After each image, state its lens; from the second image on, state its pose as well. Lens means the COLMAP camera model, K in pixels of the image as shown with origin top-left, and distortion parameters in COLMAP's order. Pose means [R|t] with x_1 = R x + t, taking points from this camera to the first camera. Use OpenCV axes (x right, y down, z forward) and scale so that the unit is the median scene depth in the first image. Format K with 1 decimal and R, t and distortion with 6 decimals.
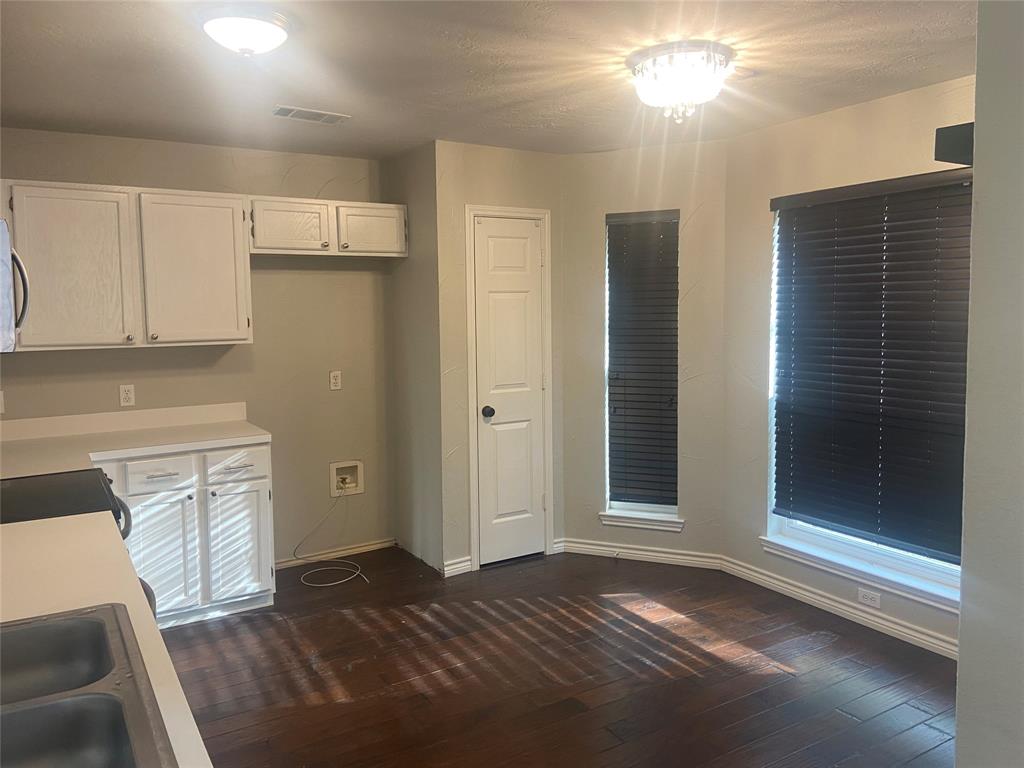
lens RADIAL K [[773.0, 0, 509.5], [0, 773.0, 383.0], [0, 0, 1]] dist [0.061137, -0.009608]
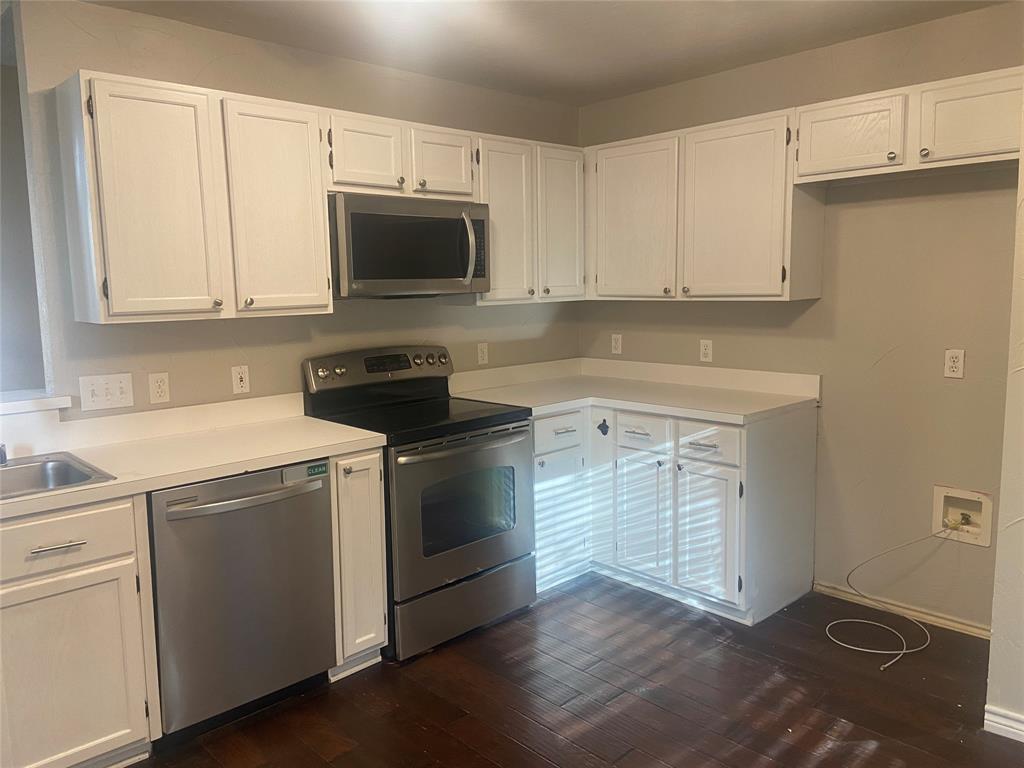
lens RADIAL K [[773.0, 0, 511.1], [0, 773.0, 379.4], [0, 0, 1]] dist [0.061137, -0.009608]
pose [[0.200812, 0.134501, -0.970352, 0.417799], [-0.082464, 0.989335, 0.120067, -0.046770], [0.976153, 0.055908, 0.209762, 0.602906]]
